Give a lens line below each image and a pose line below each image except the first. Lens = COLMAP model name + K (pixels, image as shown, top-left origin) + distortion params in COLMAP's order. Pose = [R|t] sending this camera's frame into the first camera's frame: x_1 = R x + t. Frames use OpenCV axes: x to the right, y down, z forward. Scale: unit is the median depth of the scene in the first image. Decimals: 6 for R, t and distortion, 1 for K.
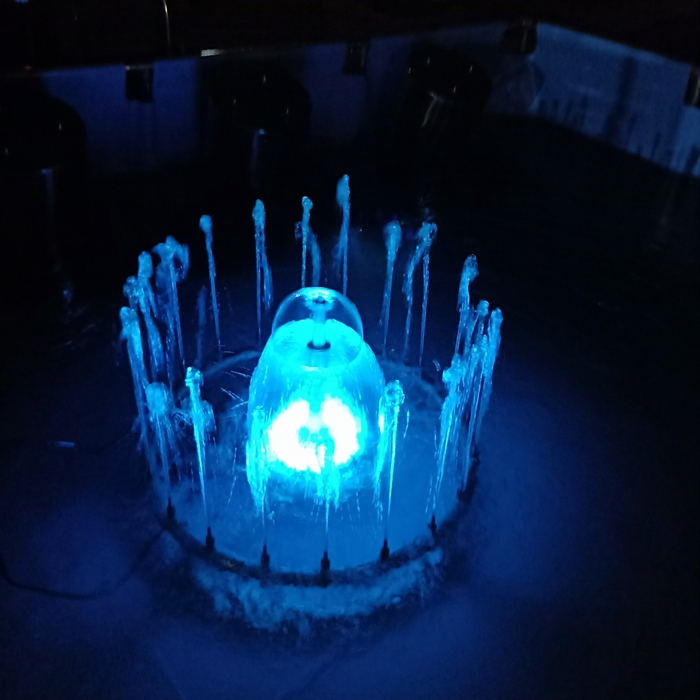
lens RADIAL K [[794.7, 0, 367.0], [0, 794.7, 349.5], [0, 0, 1]] dist [-0.004335, -0.005275]
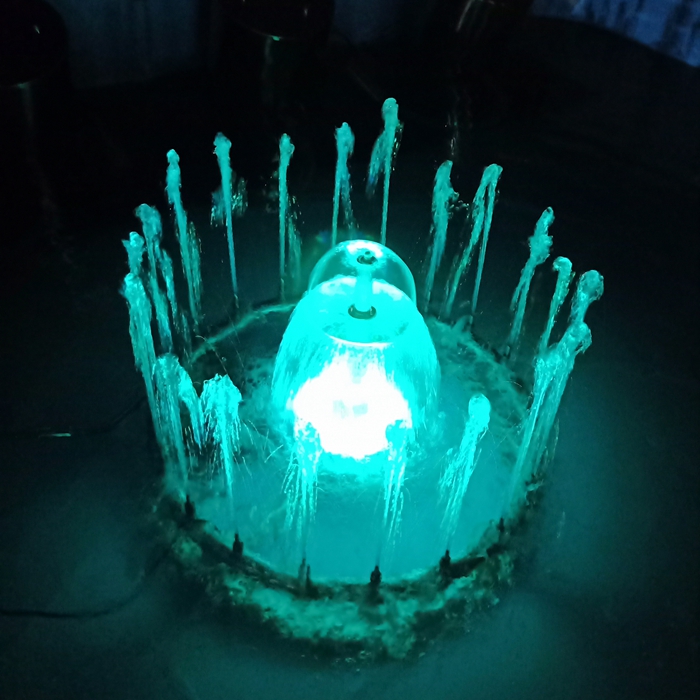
lens RADIAL K [[794.7, 0, 367.0], [0, 794.7, 349.5], [0, 0, 1]] dist [-0.004335, -0.005275]
pose [[0.999952, 0.001507, 0.009648, -0.058066], [-0.002599, 0.993455, 0.114194, -0.053818], [-0.009412, -0.114214, 0.993412, 0.158034]]
